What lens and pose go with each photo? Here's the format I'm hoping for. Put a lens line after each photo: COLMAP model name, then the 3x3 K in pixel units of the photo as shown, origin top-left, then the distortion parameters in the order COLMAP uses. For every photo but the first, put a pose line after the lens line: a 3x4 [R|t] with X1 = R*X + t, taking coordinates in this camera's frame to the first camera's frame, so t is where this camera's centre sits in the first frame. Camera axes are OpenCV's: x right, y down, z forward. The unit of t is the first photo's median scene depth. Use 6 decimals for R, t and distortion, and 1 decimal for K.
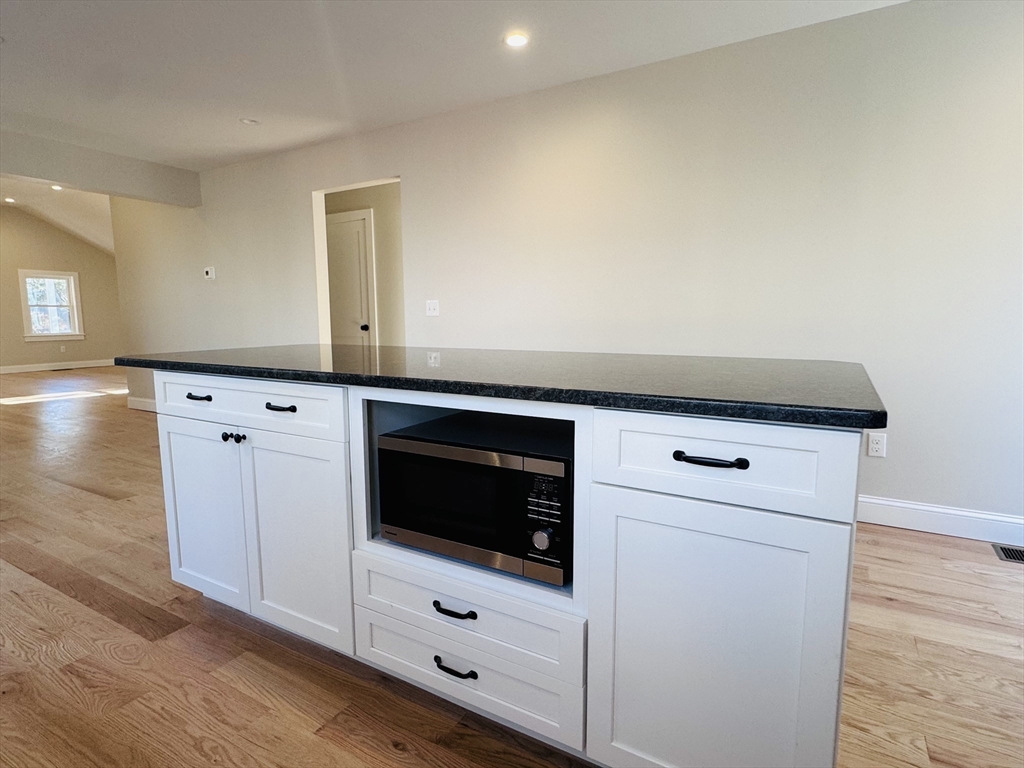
lens RADIAL K [[554.9, 0, 504.1], [0, 554.9, 378.5], [0, 0, 1]] dist [0.000547, -0.001011]
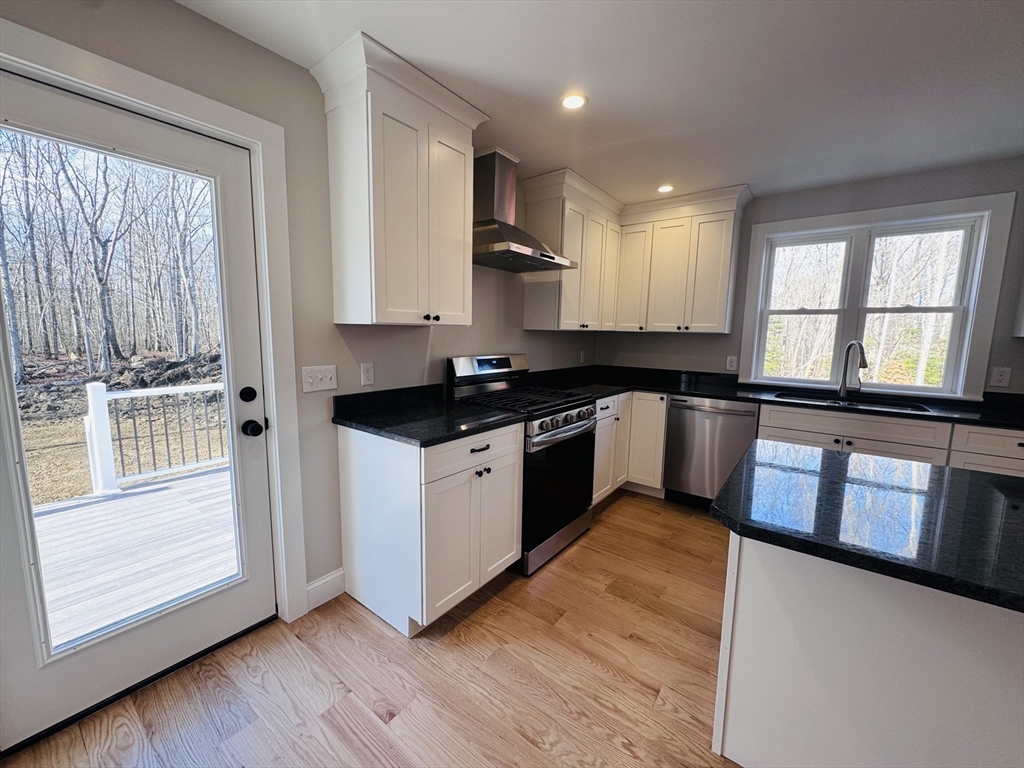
lens RADIAL K [[407.8, 0, 509.0], [0, 407.8, 382.9], [0, 0, 1]] dist [-0.002721, 0.000415]
pose [[-0.993688, -0.022387, 0.109927, 0.750530], [0.004461, 0.971225, 0.238123, -0.312015], [-0.112094, 0.237110, -0.964994, 1.355580]]
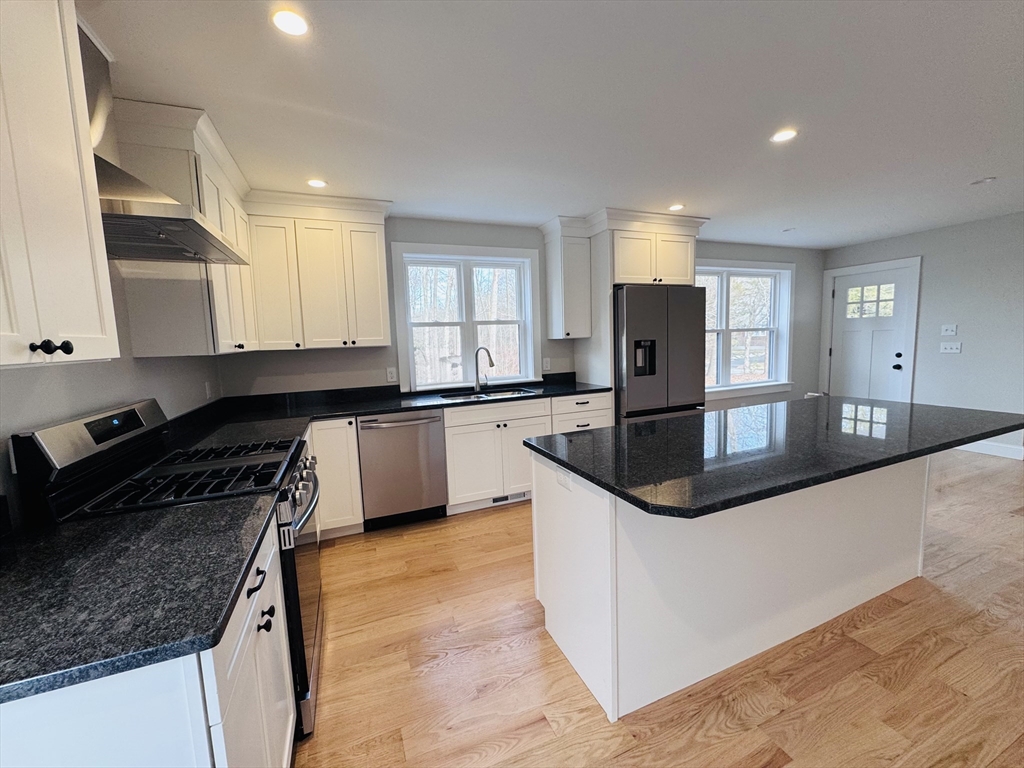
lens RADIAL K [[407.8, 0, 512.9], [0, 407.8, 382.5], [0, 0, 1]] dist [-0.002721, 0.000415]
pose [[-0.593484, 0.116162, -0.796419, 1.114656], [-0.054709, 0.981419, 0.183914, -0.296643], [0.802984, 0.152721, -0.576101, 0.992141]]
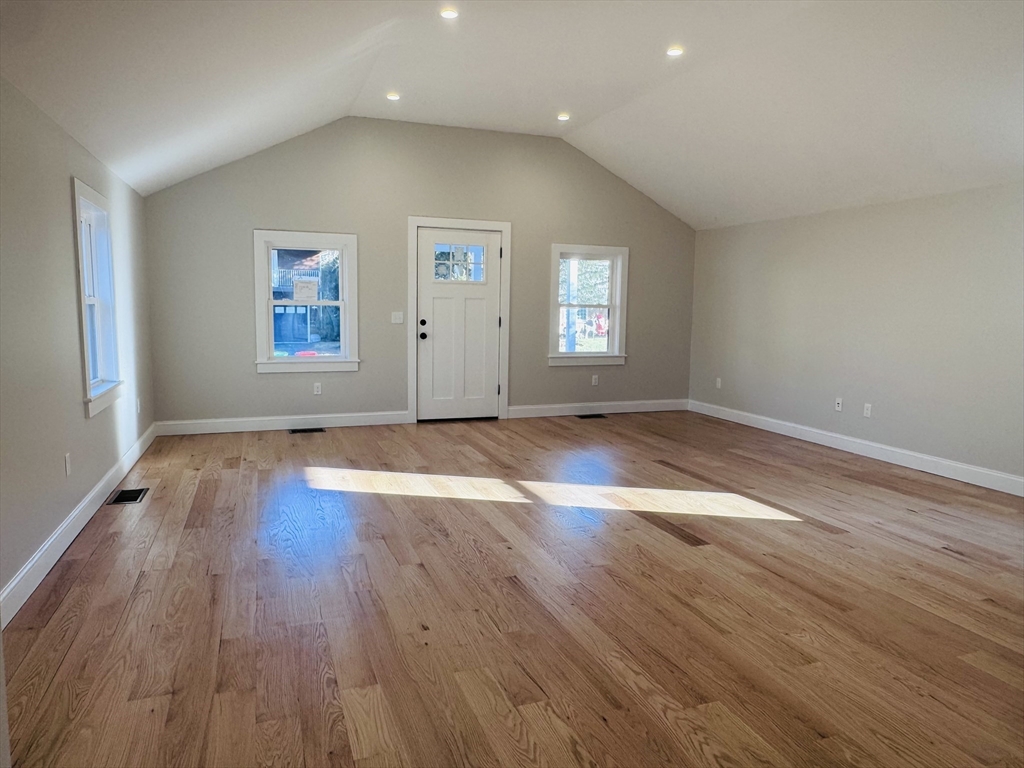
lens RADIAL K [[671.5, 0, 521.5], [0, 671.5, 381.5], [0, 0, 1]] dist [-0.000118, 0.001641]
pose [[0.792773, 0.087564, -0.603195, -2.516189], [-0.092136, 0.995471, 0.023415, -0.355849], [0.602514, 0.037013, 0.797250, 2.291039]]
